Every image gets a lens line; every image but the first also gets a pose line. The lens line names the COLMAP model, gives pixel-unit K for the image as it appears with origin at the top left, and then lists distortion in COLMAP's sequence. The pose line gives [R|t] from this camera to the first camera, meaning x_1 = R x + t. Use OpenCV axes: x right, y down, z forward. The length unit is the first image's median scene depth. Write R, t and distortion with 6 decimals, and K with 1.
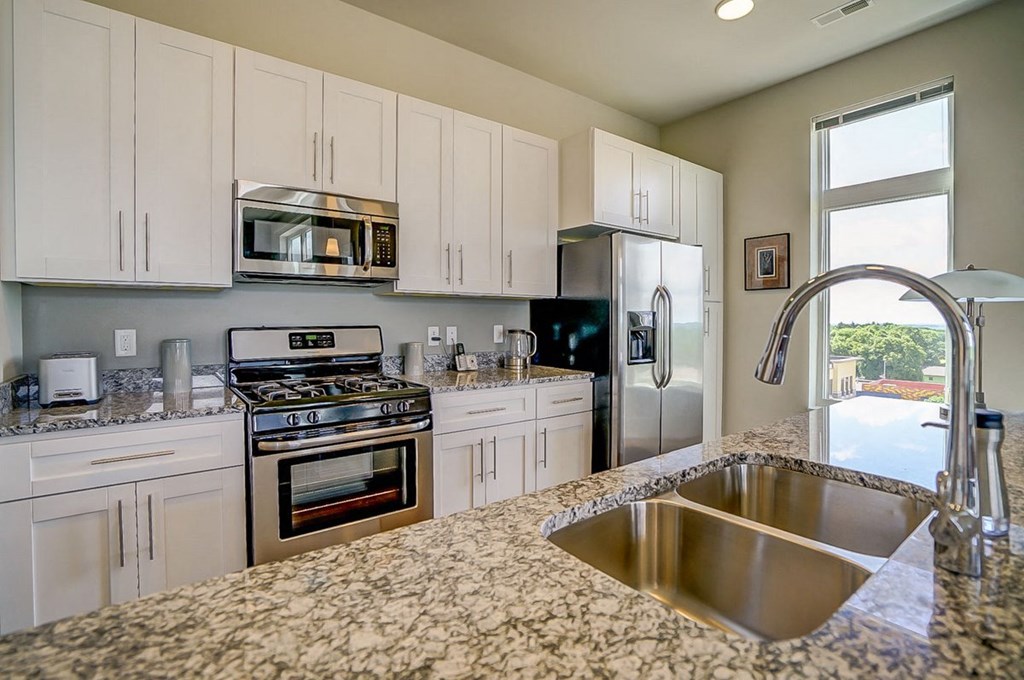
lens RADIAL K [[476.8, 0, 510.0], [0, 476.8, 323.6], [0, 0, 1]] dist [-0.024553, 0.003472]
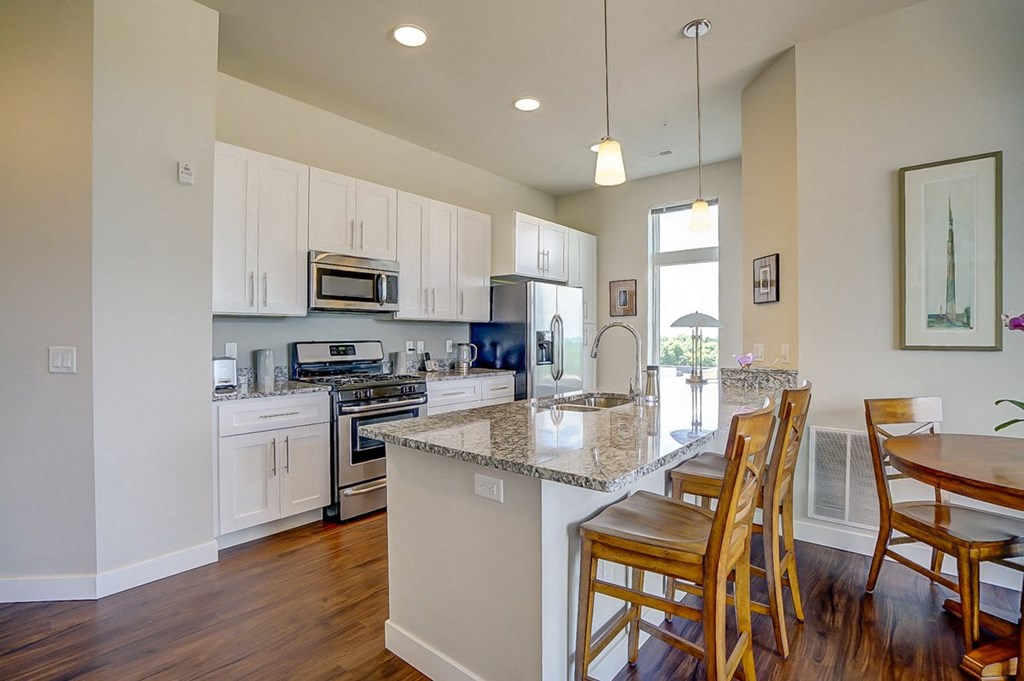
lens RADIAL K [[476.8, 0, 506.6], [0, 476.8, 339.1], [0, 0, 1]] dist [-0.024553, 0.003472]
pose [[0.975341, -0.001133, 0.220703, -0.195653], [0.000953, 0.999999, 0.000920, -0.001310], [-0.220703, -0.000687, 0.975341, -0.510336]]
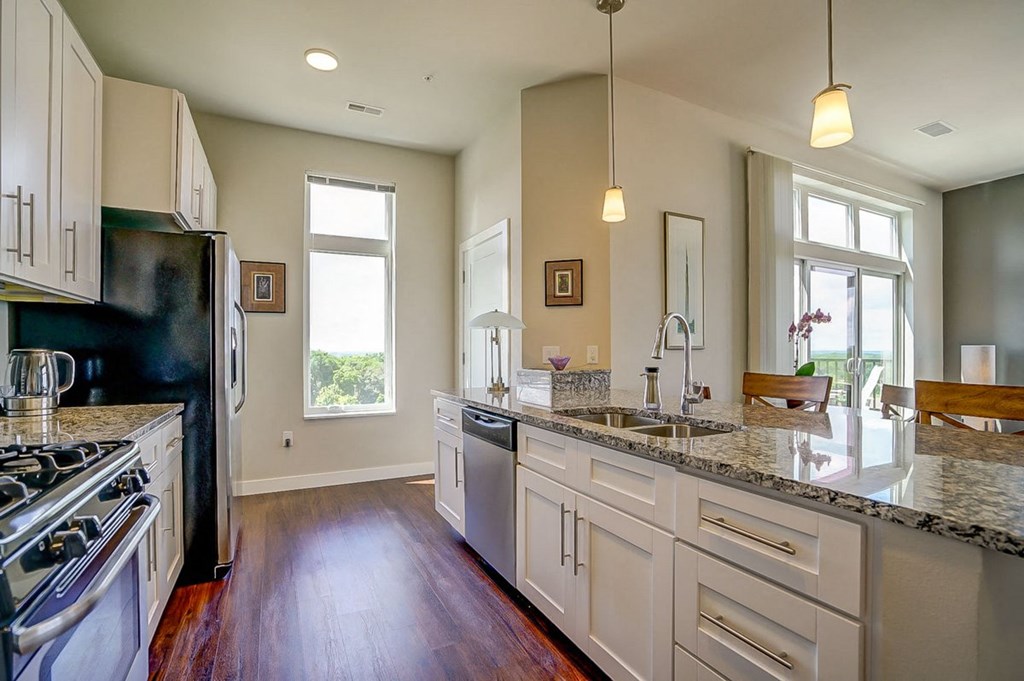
lens RADIAL K [[476.8, 0, 509.7], [0, 476.8, 345.4], [0, 0, 1]] dist [-0.024553, 0.003472]
pose [[0.192648, 0.005457, 0.981253, -0.499135], [0.006454, 0.999956, -0.006828, 0.016219], [-0.981247, 0.007649, 0.192605, 0.328073]]
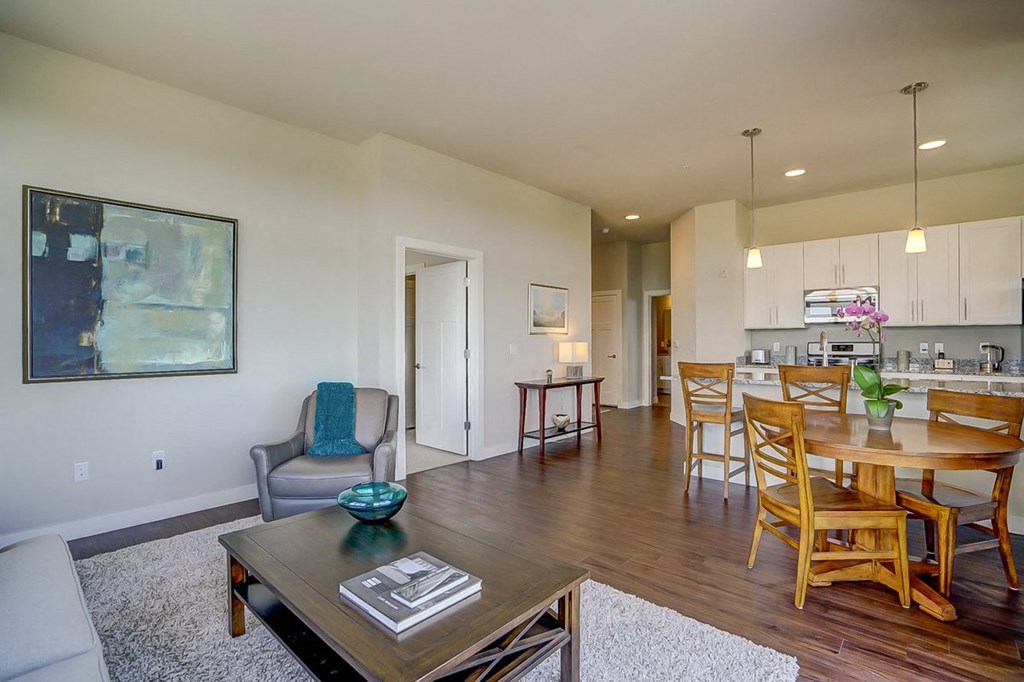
lens RADIAL K [[476.8, 0, 518.8], [0, 476.8, 340.2], [0, 0, 1]] dist [-0.024553, 0.003472]
pose [[0.204986, -0.002420, -0.978762, 1.281199], [-0.006125, 0.999974, -0.003755, 0.012626], [0.978746, 0.006765, 0.204965, -0.876564]]
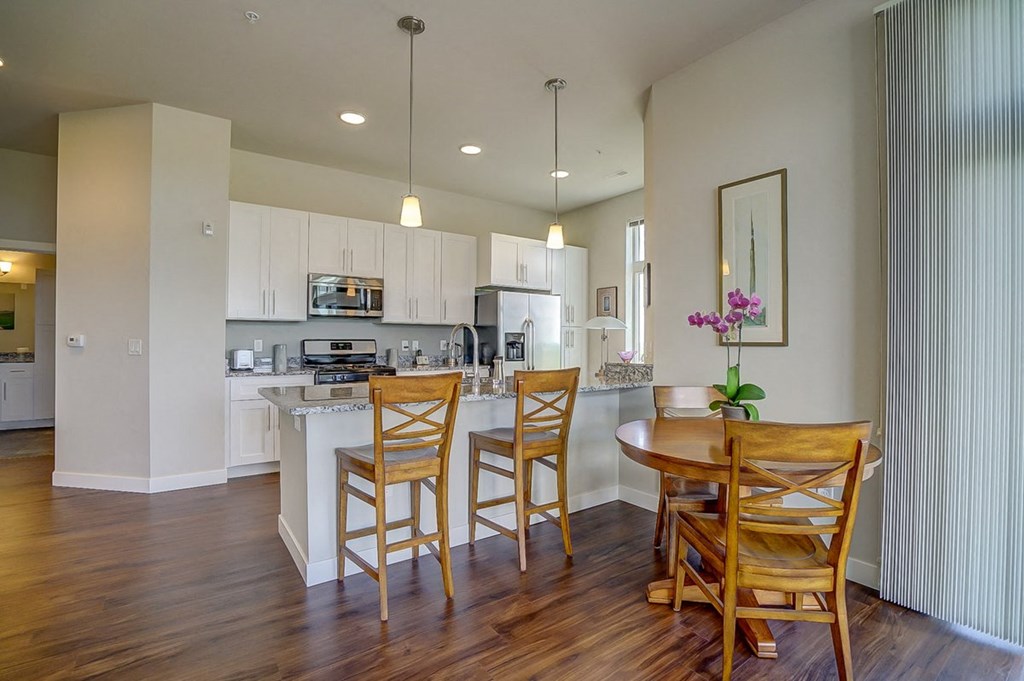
lens RADIAL K [[476.8, 0, 507.6], [0, 476.8, 338.1], [0, 0, 1]] dist [-0.024553, 0.003472]
pose [[0.999462, 0.004464, -0.032505, 0.299374], [-0.004878, 0.999908, -0.012664, 0.018795], [0.032445, 0.012816, 0.999391, -0.838509]]
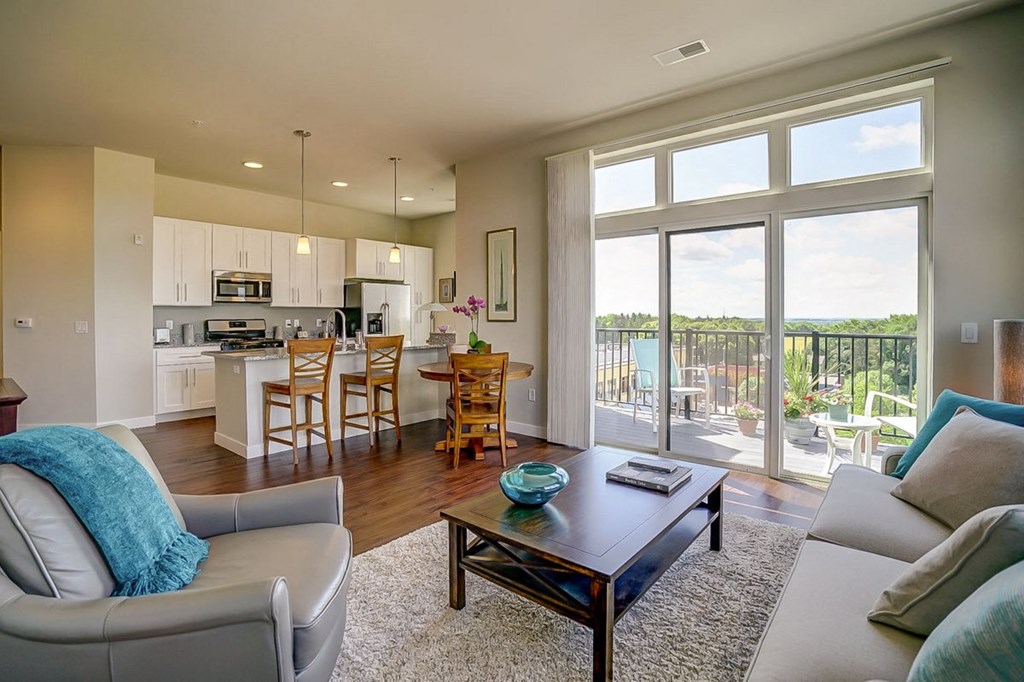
lens RADIAL K [[476.8, 0, 502.4], [0, 476.8, 316.1], [0, 0, 1]] dist [-0.024553, 0.003472]
pose [[0.976382, -0.003446, 0.216024, 0.382593], [0.005021, 0.999965, -0.006741, 0.010650], [-0.215993, 0.007666, 0.976365, -1.587973]]
